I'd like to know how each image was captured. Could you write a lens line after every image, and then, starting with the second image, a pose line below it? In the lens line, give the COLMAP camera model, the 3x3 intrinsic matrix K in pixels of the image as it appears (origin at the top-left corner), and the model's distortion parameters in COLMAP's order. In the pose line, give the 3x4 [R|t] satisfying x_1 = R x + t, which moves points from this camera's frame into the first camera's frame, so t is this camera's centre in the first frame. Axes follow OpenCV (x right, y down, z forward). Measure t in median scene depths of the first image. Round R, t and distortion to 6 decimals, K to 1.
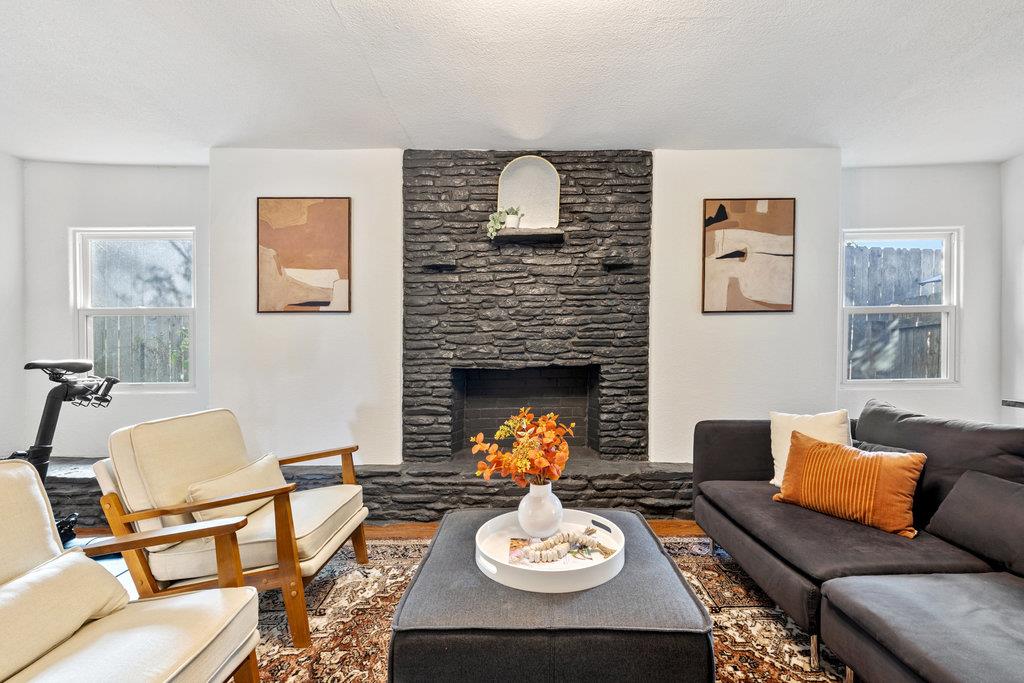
lens RADIAL K [[463.3, 0, 490.3], [0, 463.3, 355.5], [0, 0, 1]] dist [-0.002256, -0.000108]
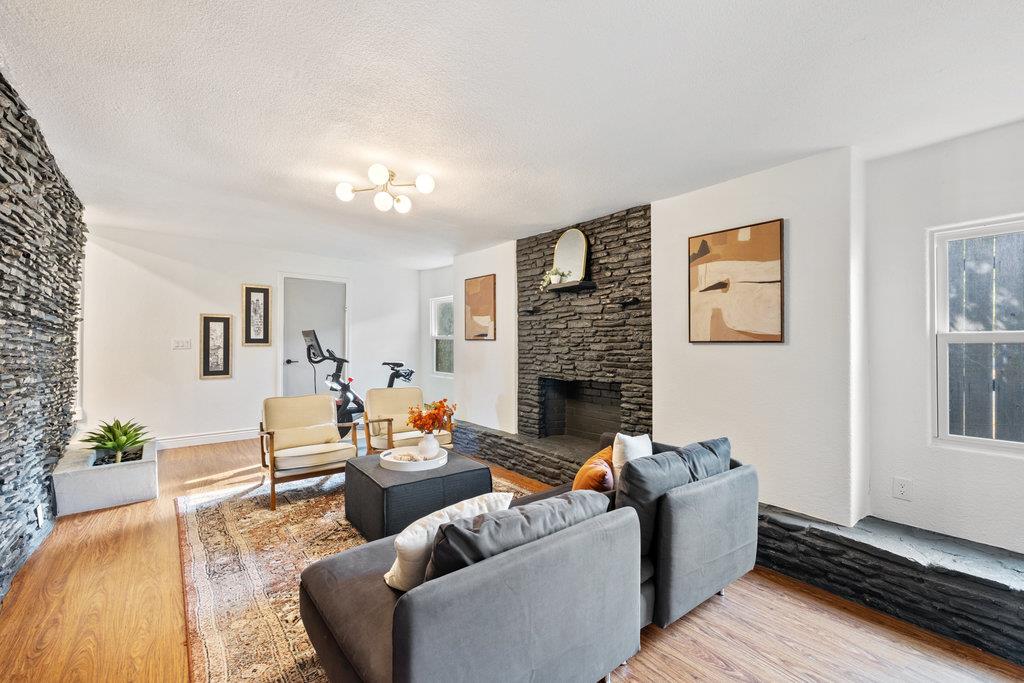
lens RADIAL K [[432.9, 0, 485.0], [0, 432.9, 348.9], [0, 0, 1]] dist [0.000716, 0.000587]
pose [[0.584706, 0.021182, -0.810969, 0.980122], [-0.029201, 0.999561, 0.005055, -0.067854], [0.810719, 0.020725, 0.585068, 0.028792]]
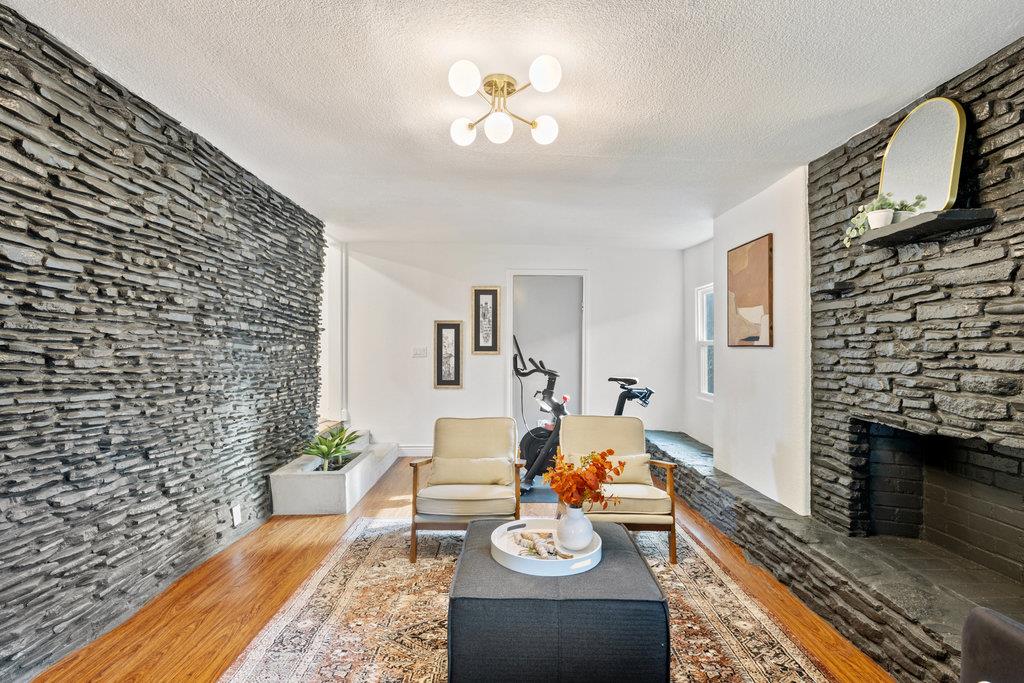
lens RADIAL K [[480.4, 0, 503.6], [0, 480.4, 355.4], [0, 0, 1]] dist [-0.004783, 0.002122]
pose [[-0.001843, 0.021377, -0.999770, 0.738338], [-0.028250, 0.999371, 0.021421, -0.080177], [0.999599, 0.028283, -0.001237, 0.421875]]
